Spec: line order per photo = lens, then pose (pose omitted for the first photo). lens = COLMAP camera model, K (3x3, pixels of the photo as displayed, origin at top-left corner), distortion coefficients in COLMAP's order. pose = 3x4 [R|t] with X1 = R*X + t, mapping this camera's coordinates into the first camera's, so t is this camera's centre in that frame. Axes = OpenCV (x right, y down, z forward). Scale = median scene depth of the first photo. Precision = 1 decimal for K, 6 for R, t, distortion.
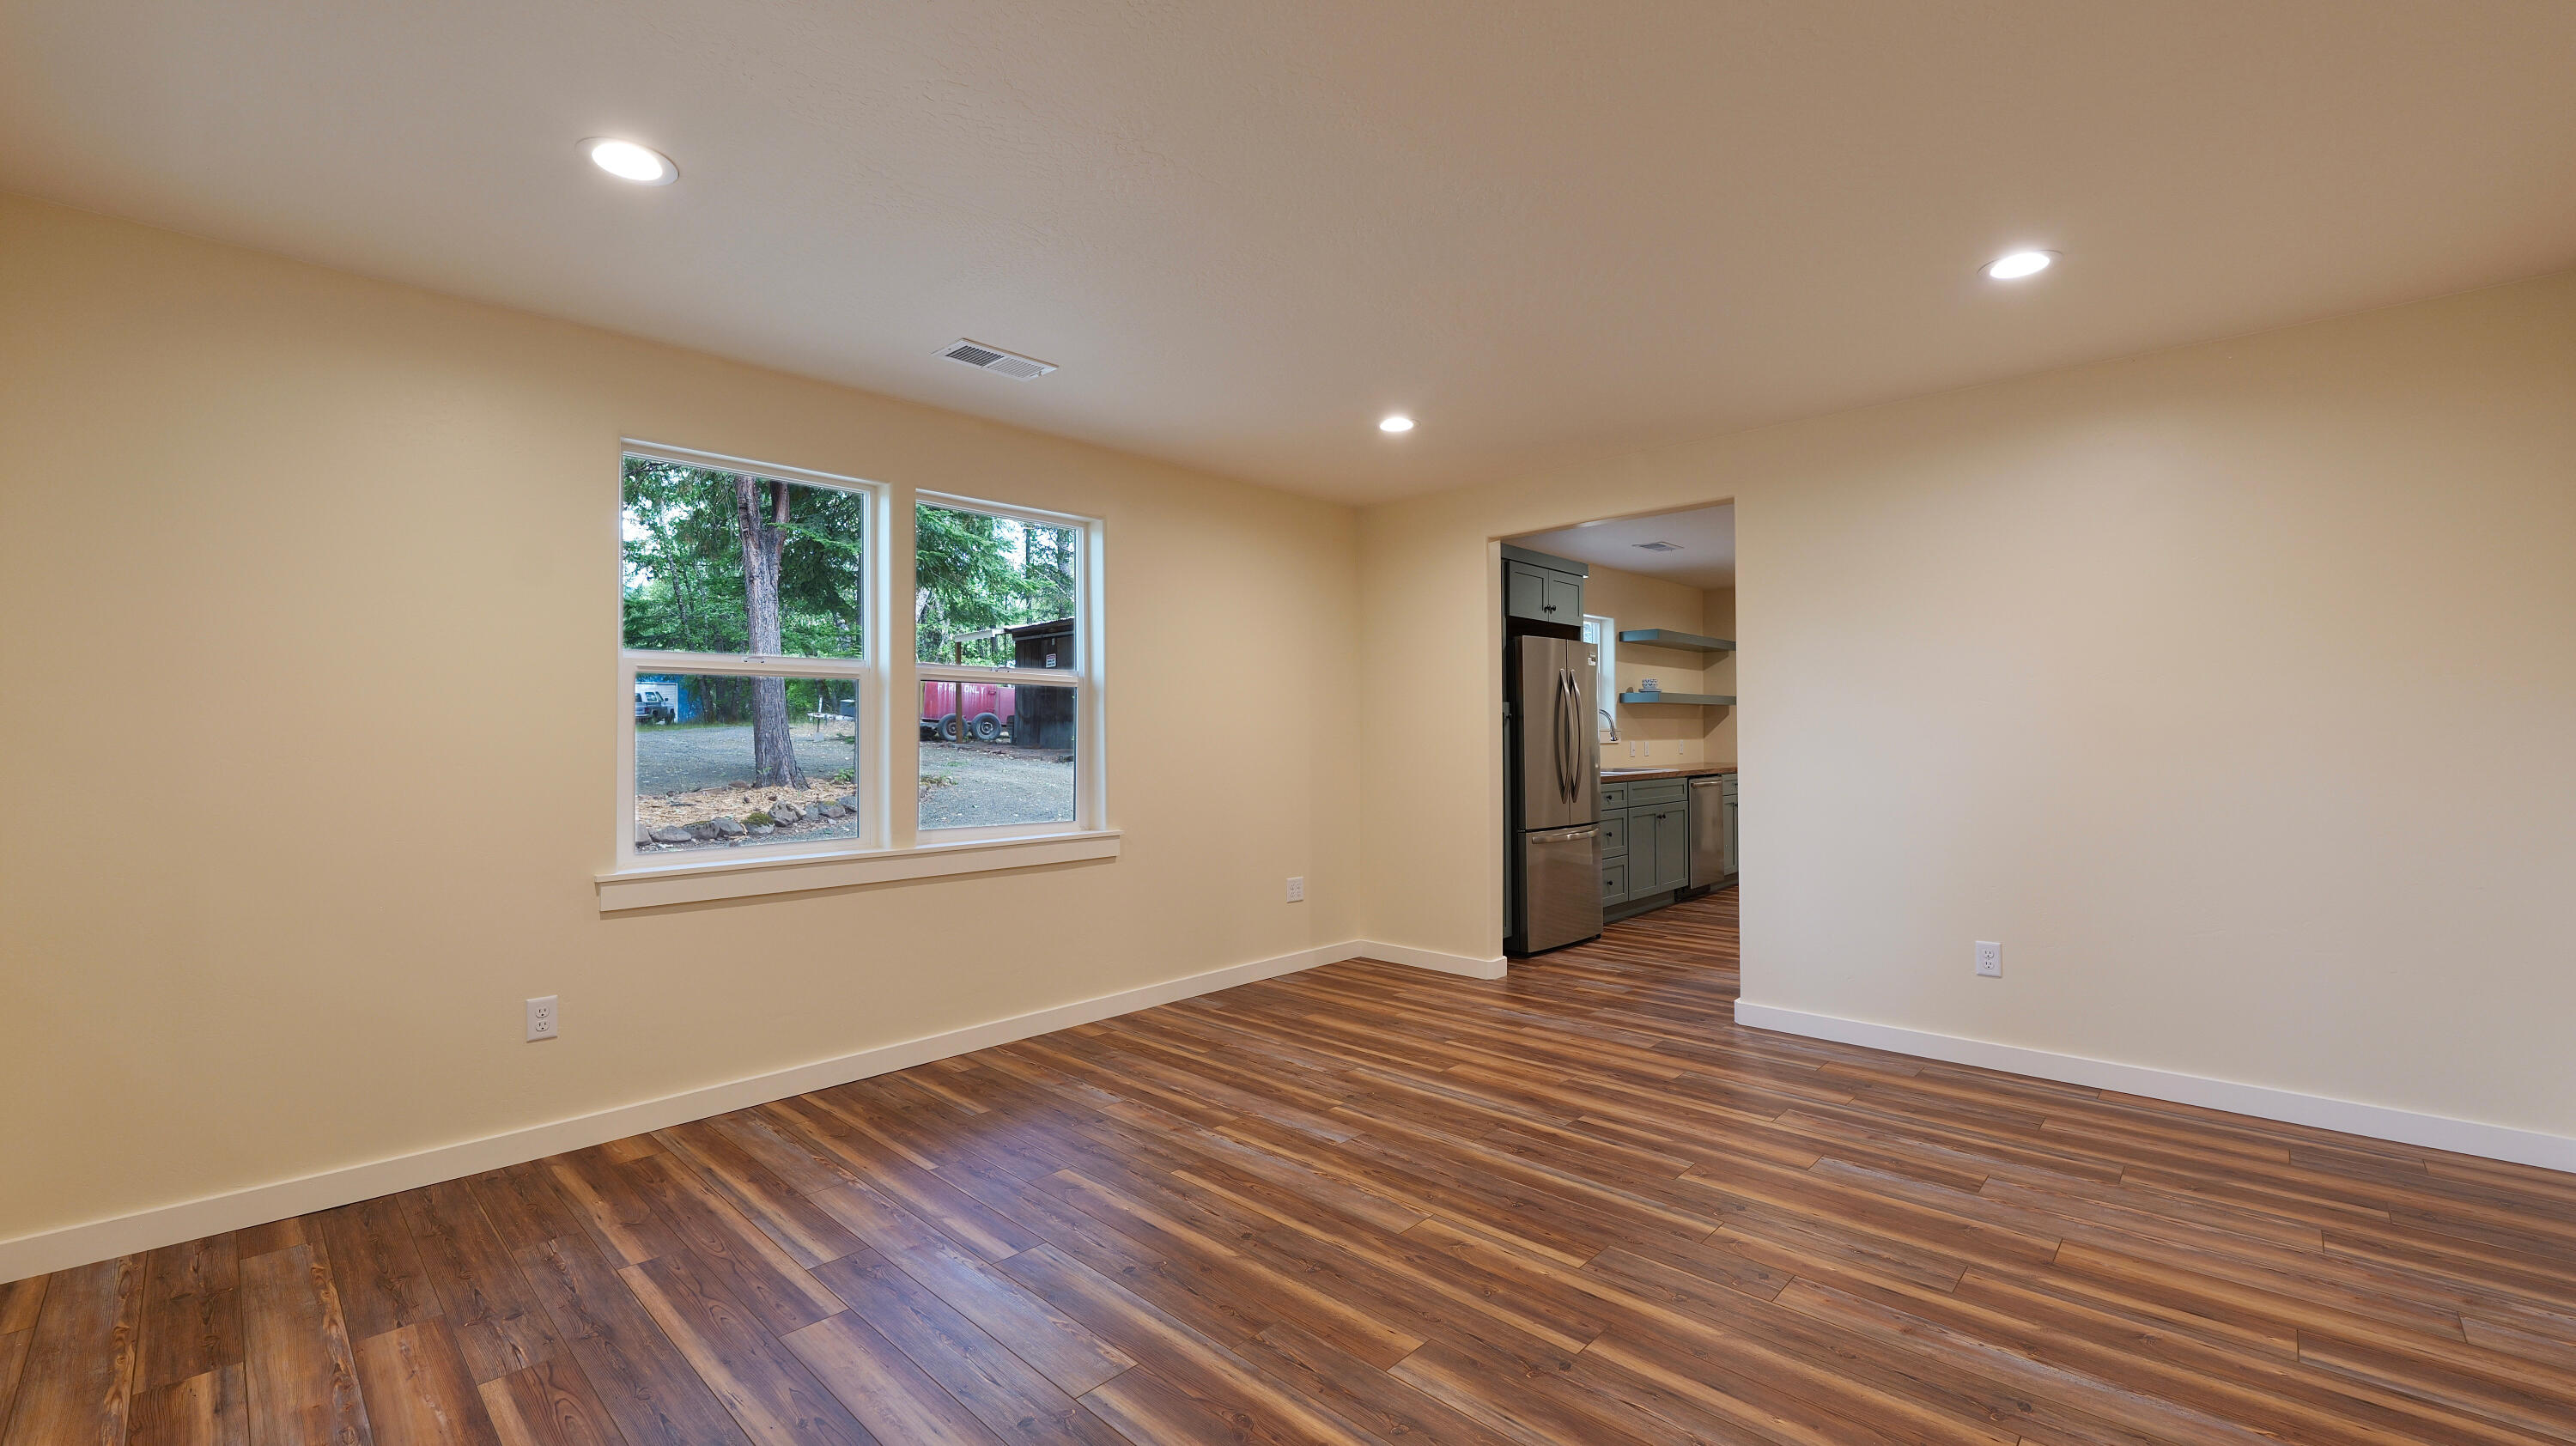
lens RADIAL K [[1056.6, 0, 1282.6], [0, 1056.6, 731.6], [0, 0, 1]] dist [-0.009549, 0.000354]
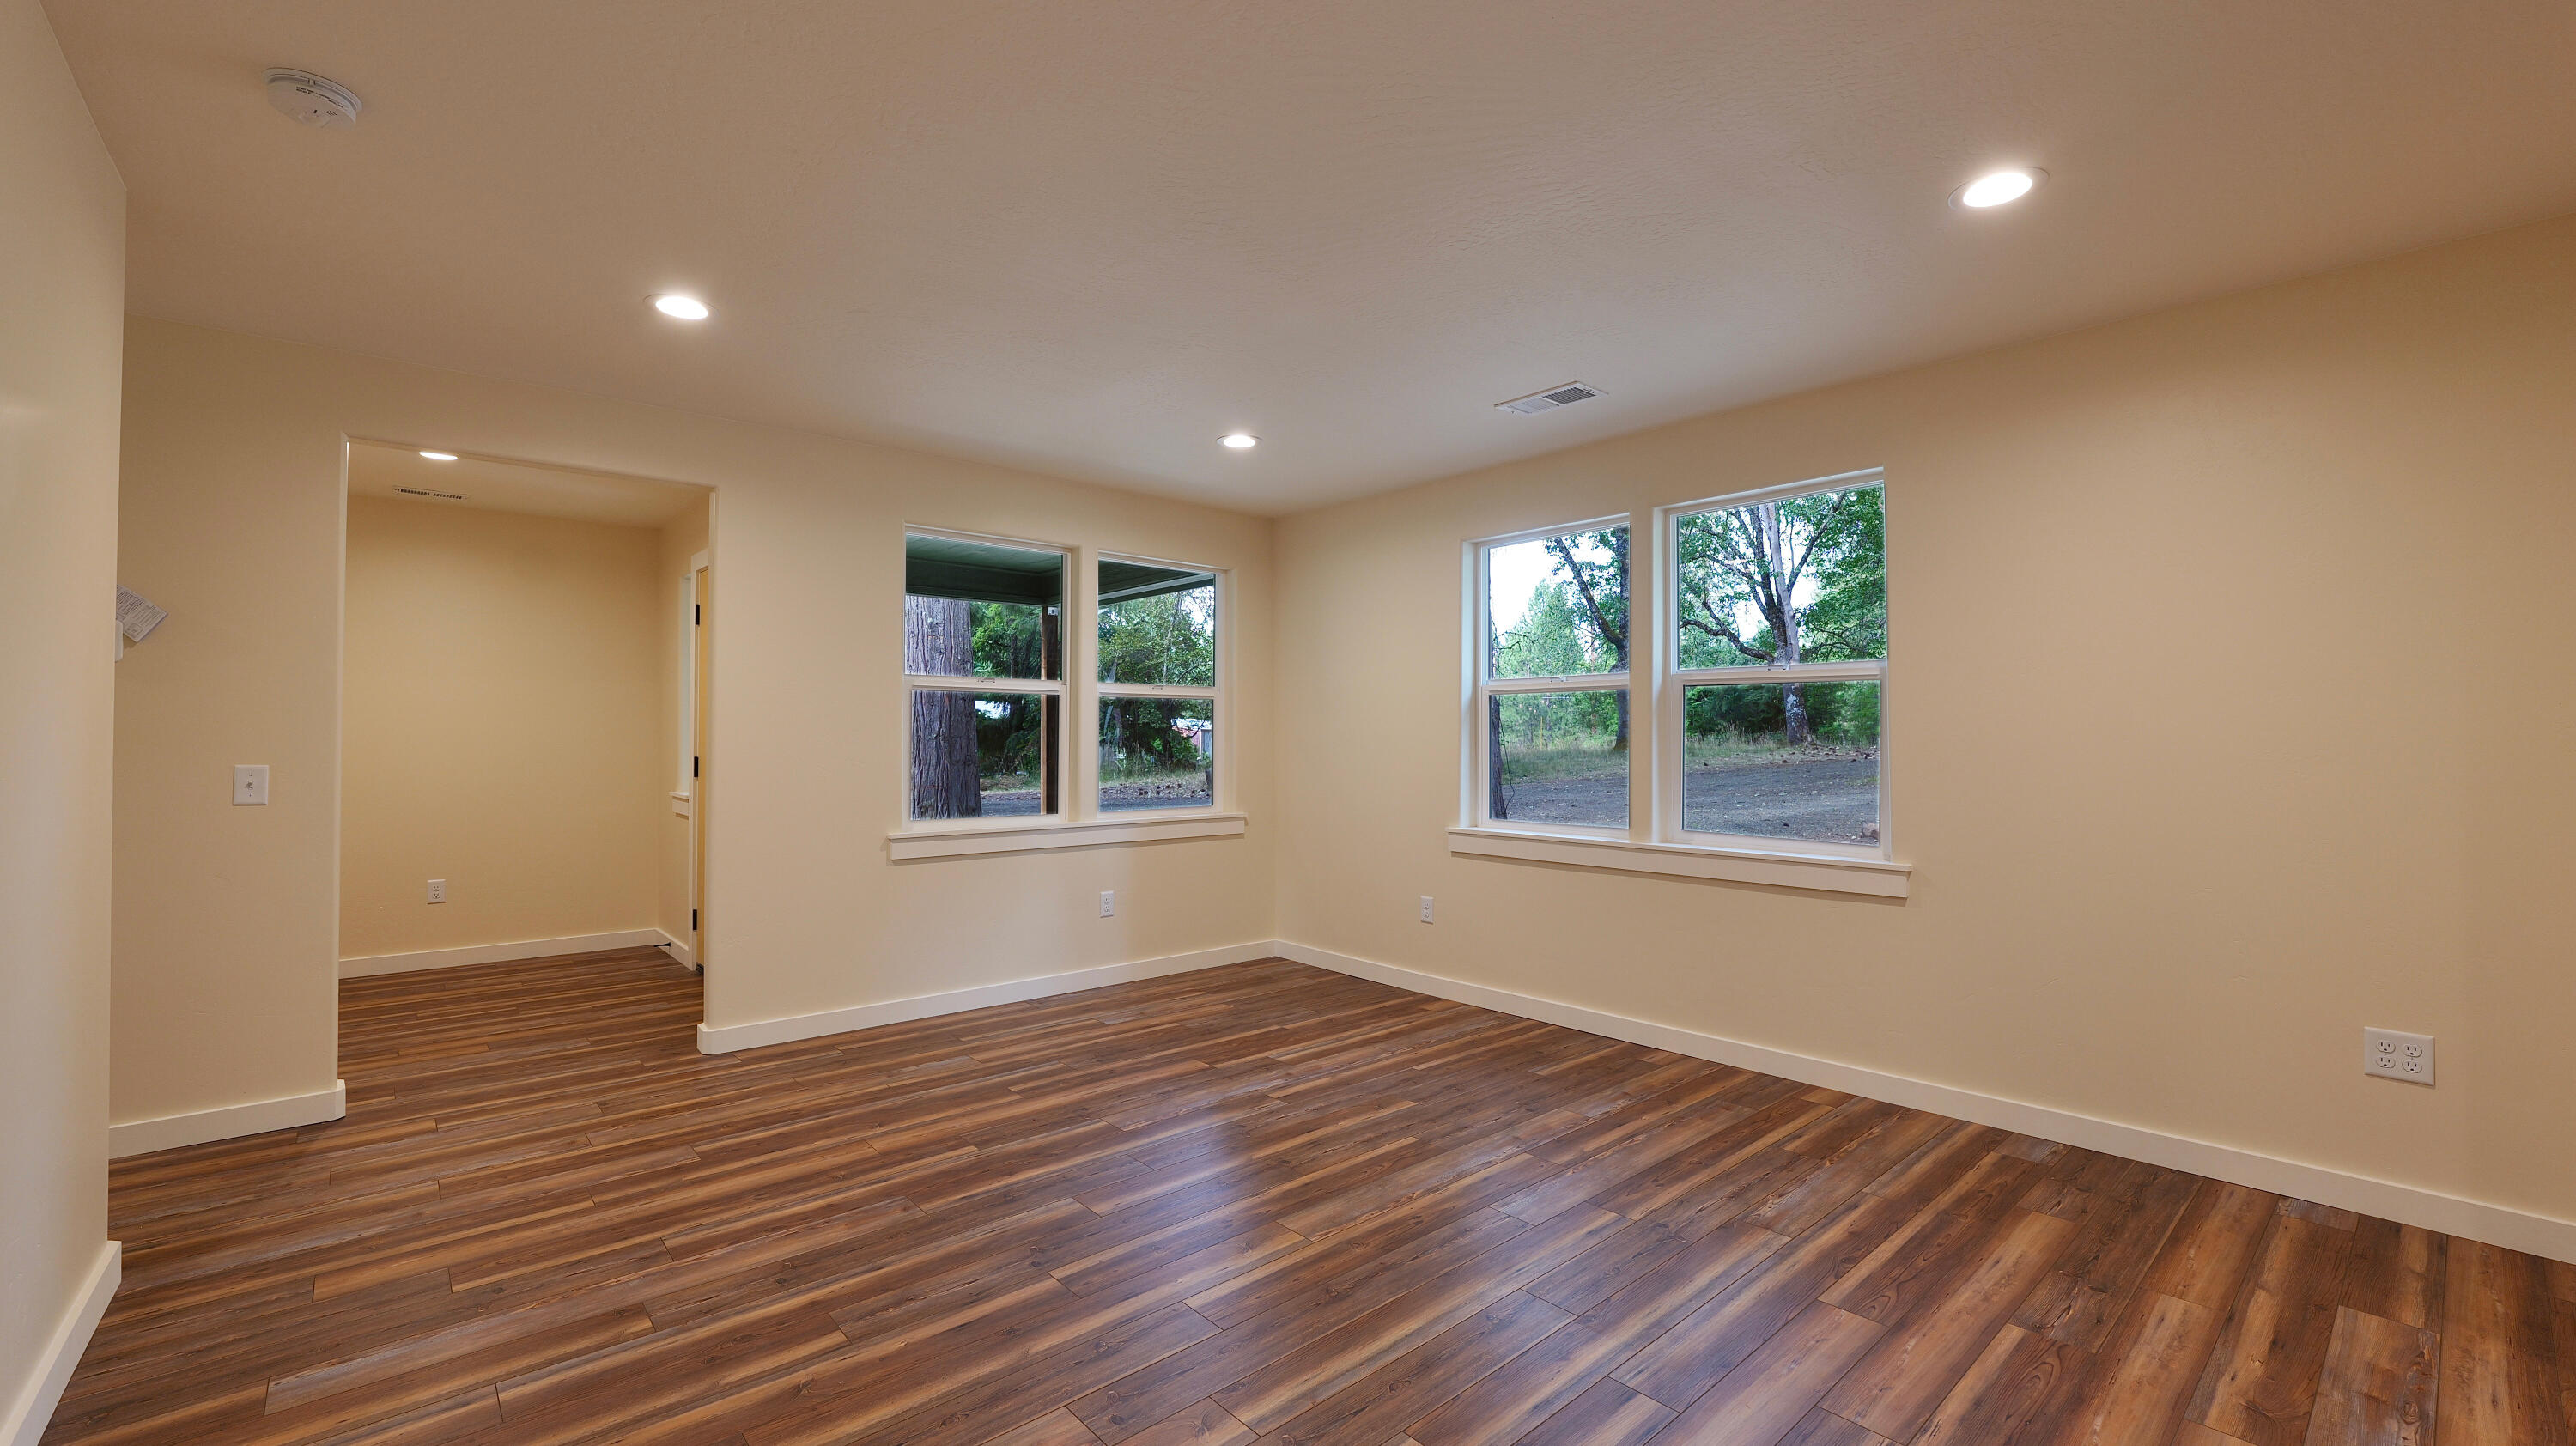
lens RADIAL K [[1056.6, 0, 1285.8], [0, 1056.6, 725.9], [0, 0, 1]] dist [-0.009549, 0.000354]
pose [[-0.091636, -0.006781, -0.995769, 0.838975], [0.001420, 0.999975, -0.006941, -0.003369], [0.995792, -0.002050, -0.091624, 0.809068]]
